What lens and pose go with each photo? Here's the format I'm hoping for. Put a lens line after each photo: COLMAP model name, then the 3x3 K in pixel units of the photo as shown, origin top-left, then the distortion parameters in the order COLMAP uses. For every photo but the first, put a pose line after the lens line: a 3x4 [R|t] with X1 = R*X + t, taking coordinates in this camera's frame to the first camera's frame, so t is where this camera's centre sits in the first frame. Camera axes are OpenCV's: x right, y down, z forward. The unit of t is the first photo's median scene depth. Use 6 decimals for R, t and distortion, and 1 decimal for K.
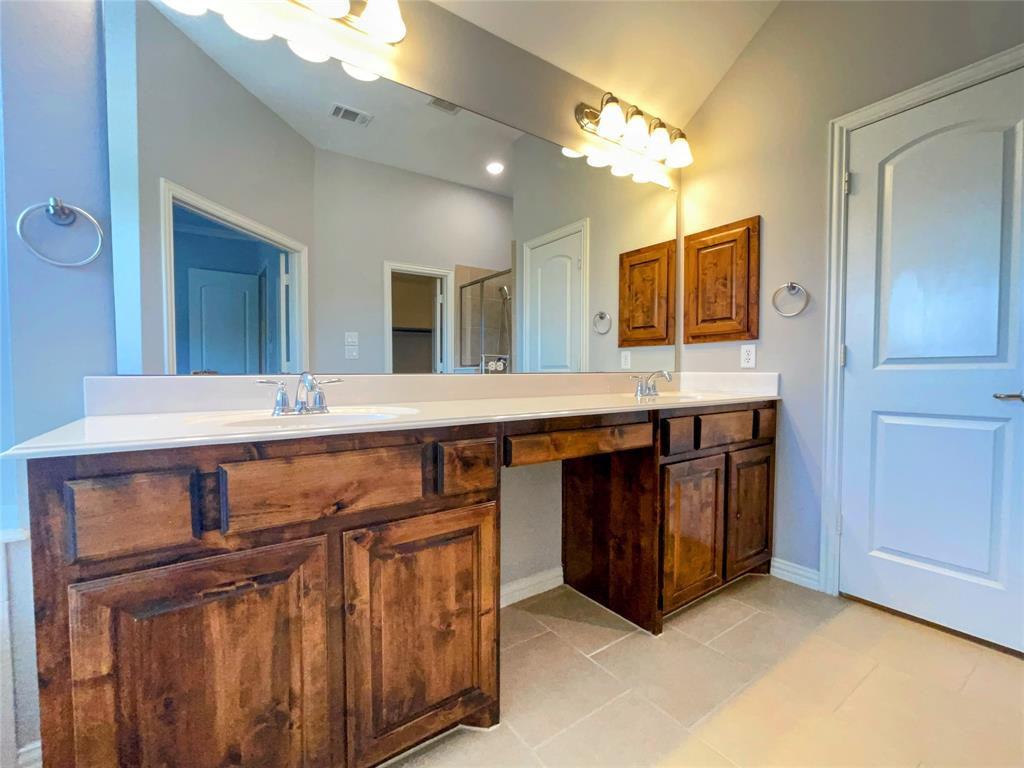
lens RADIAL K [[441.3, 0, 507.8], [0, 441.3, 389.0], [0, 0, 1]] dist [-0.002951, 0.002617]
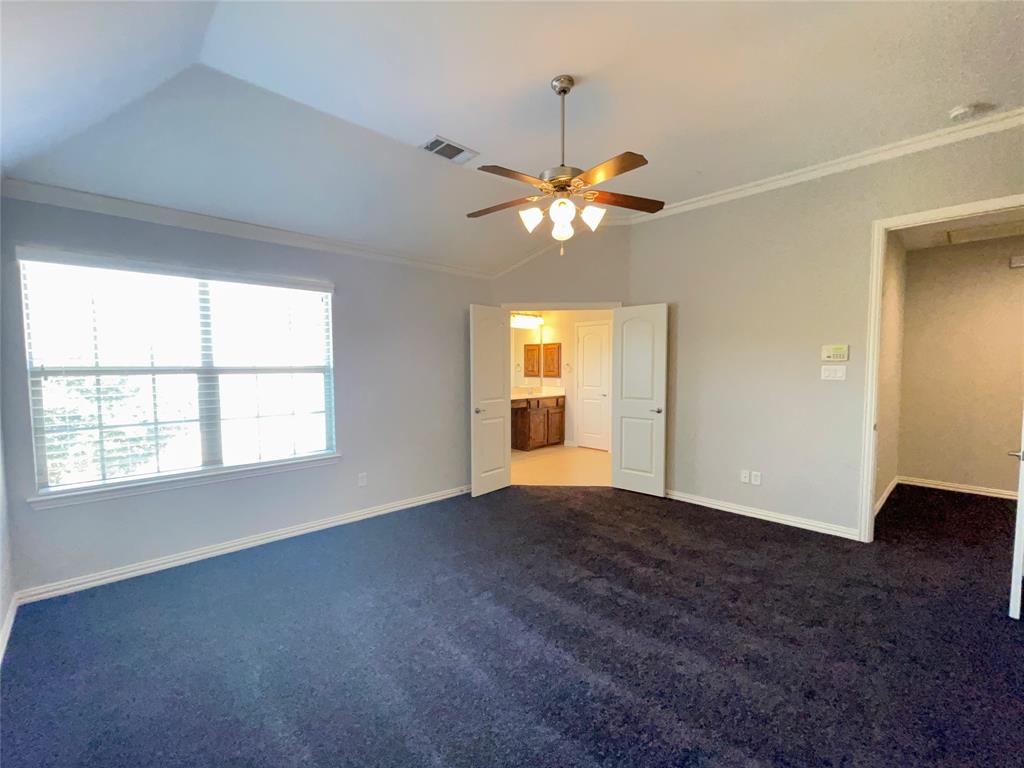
lens RADIAL K [[441.3, 0, 510.1], [0, 441.3, 385.8], [0, 0, 1]] dist [-0.002951, 0.002617]
pose [[0.988801, -0.007122, 0.149068, -0.353300], [0.004250, 0.999799, 0.019579, -0.121686], [-0.149177, -0.018726, 0.988633, -2.418921]]
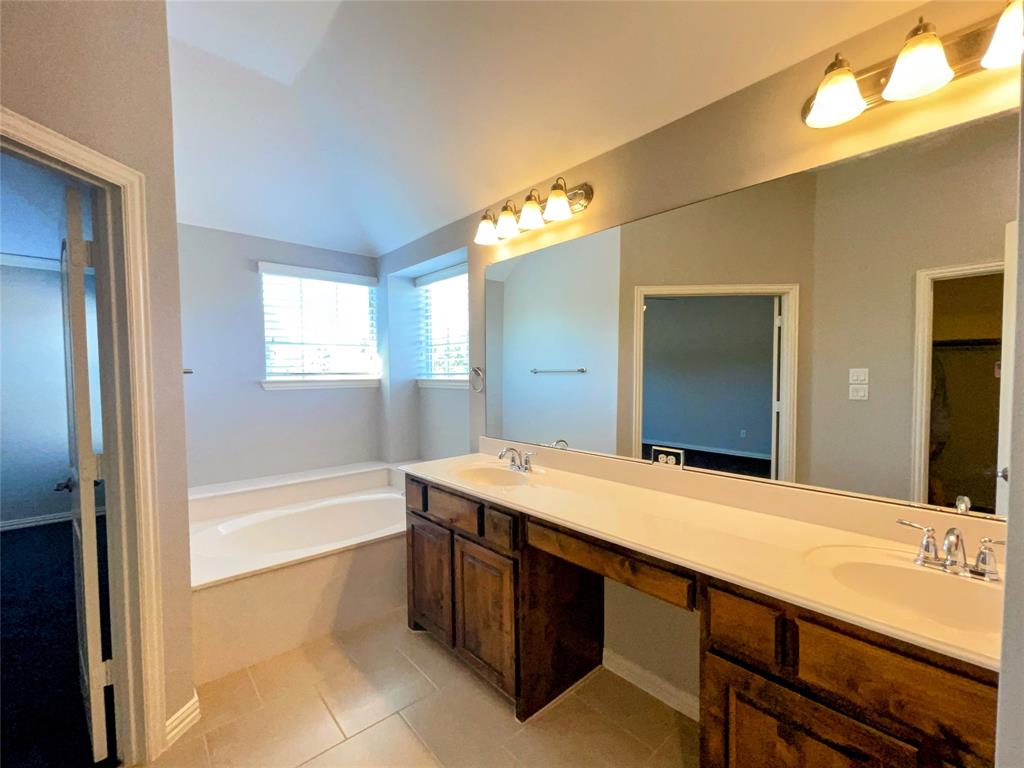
lens RADIAL K [[441.3, 0, 510.5], [0, 441.3, 386.0], [0, 0, 1]] dist [-0.002951, 0.002617]
pose [[0.114883, 0.033959, -0.992798, 0.757705], [-0.022175, 0.999254, 0.031614, -0.198960], [0.993132, 0.018383, 0.115550, 0.451394]]
